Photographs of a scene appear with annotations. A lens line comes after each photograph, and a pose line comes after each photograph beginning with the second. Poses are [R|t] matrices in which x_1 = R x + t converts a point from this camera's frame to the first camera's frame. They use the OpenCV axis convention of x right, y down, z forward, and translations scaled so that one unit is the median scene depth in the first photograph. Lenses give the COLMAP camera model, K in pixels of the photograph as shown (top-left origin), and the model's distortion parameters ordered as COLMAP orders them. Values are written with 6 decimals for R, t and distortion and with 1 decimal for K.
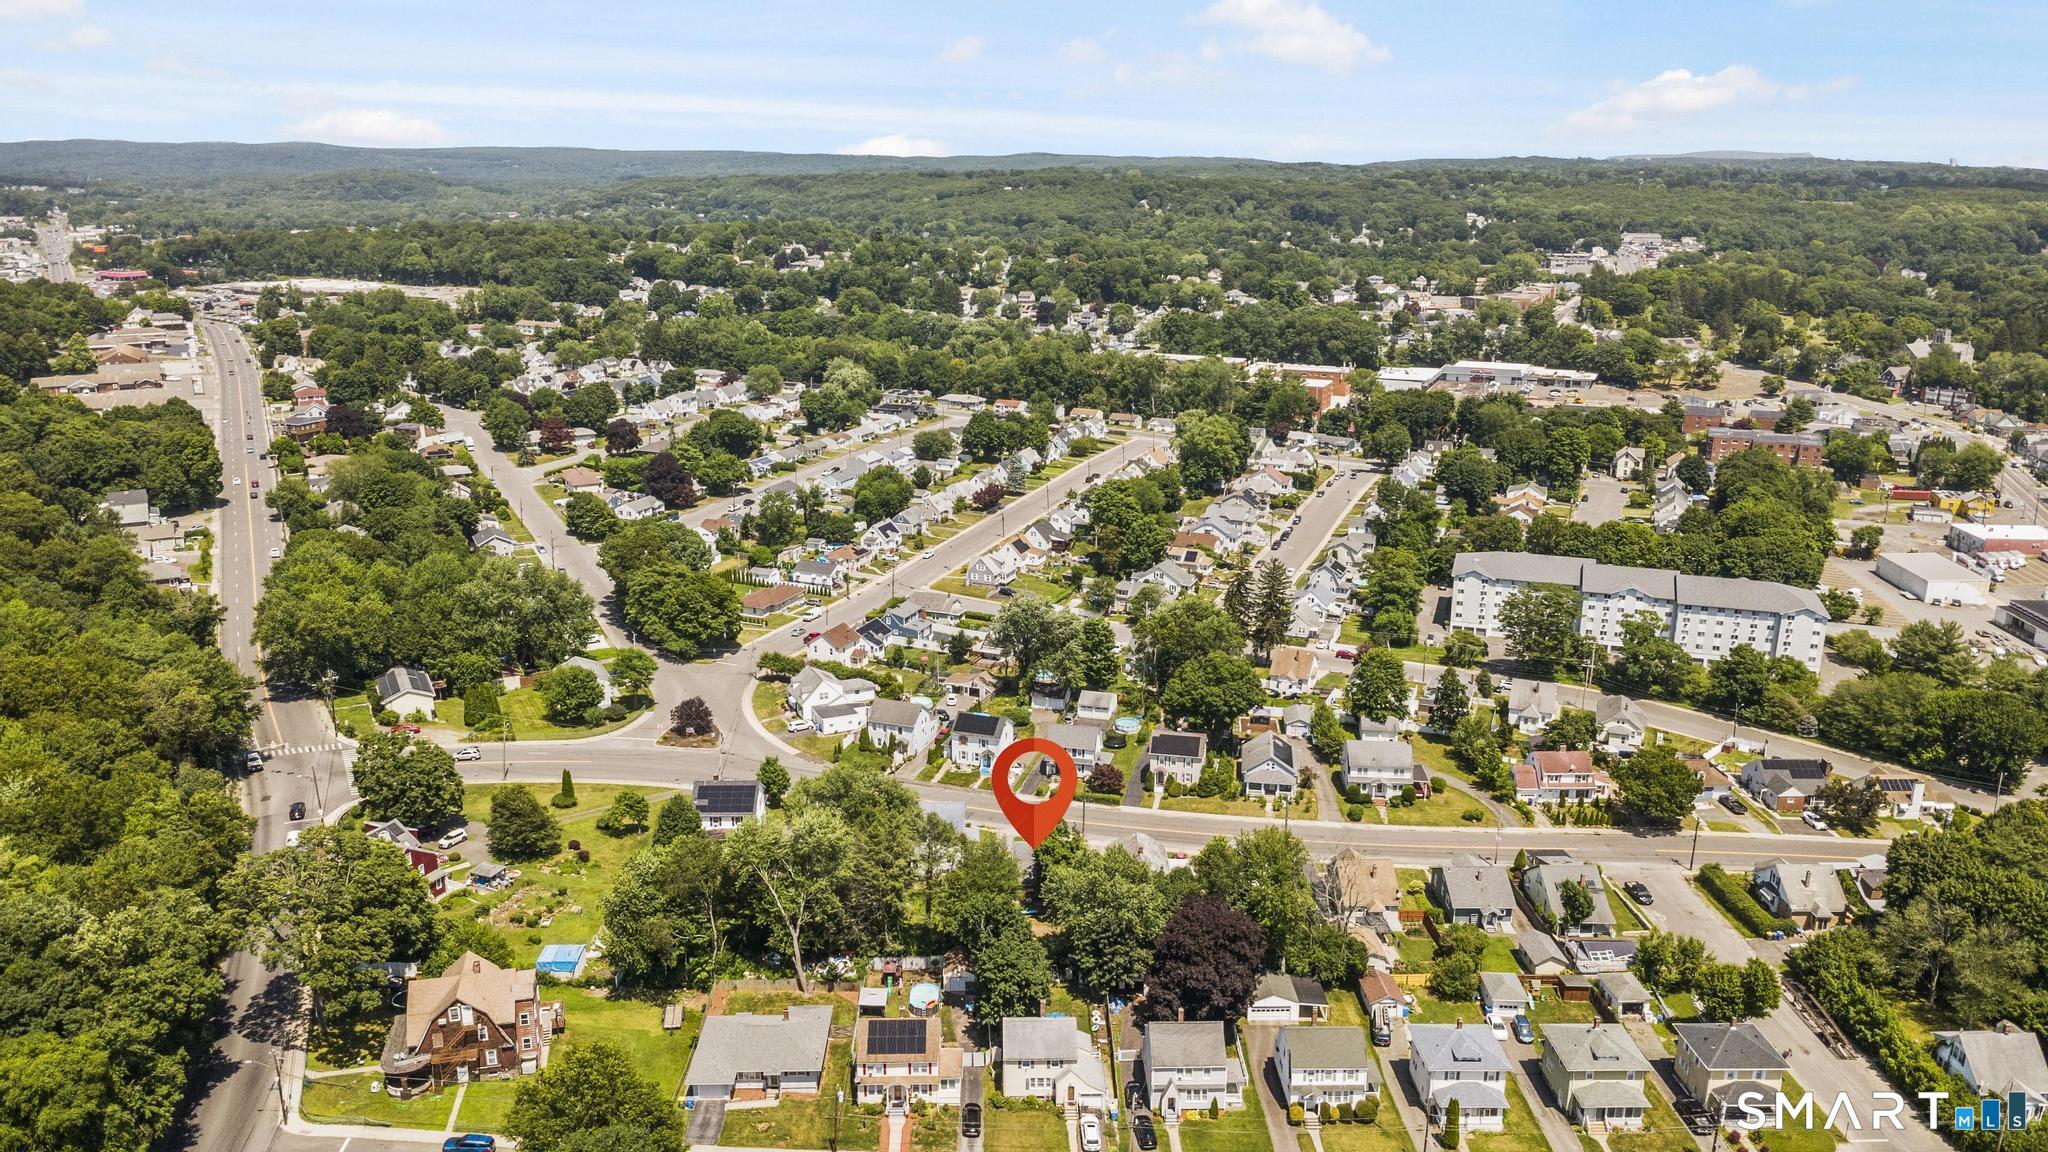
lens RADIAL K [[1441.3, 0, 1024.0], [0, 1441.3, 576.0], [0, 0, 1]] dist [0.009754, 0.001287]
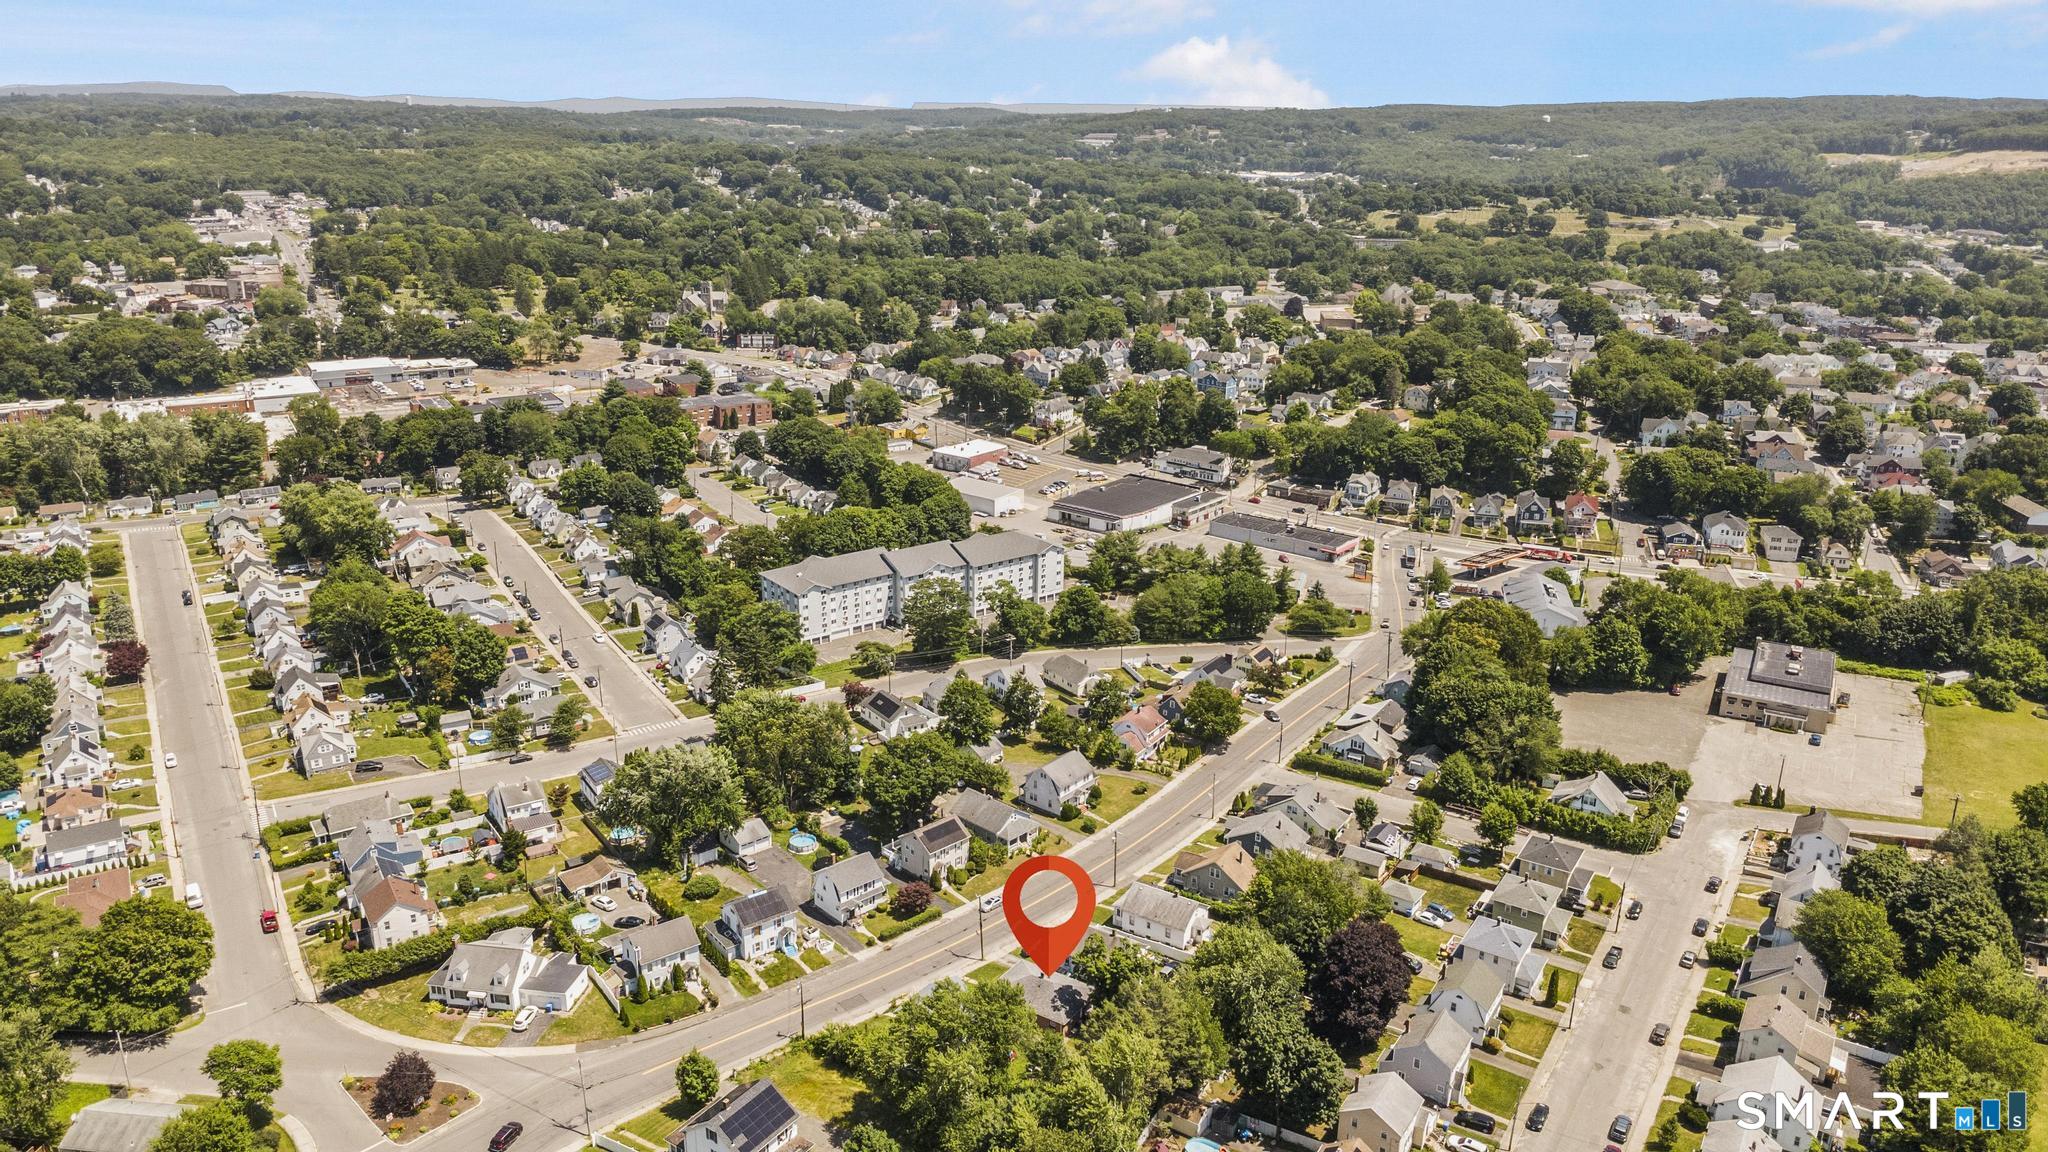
lens RADIAL K [[1441.3, 0, 1024.0], [0, 1441.3, 576.0], [0, 0, 1]] dist [0.009754, 0.001287]
pose [[0.562720, -0.256724, 0.785773, -0.443057], [0.221772, 0.962592, 0.155674, -0.145436], [-0.796344, 0.086662, 0.598604, 0.260602]]
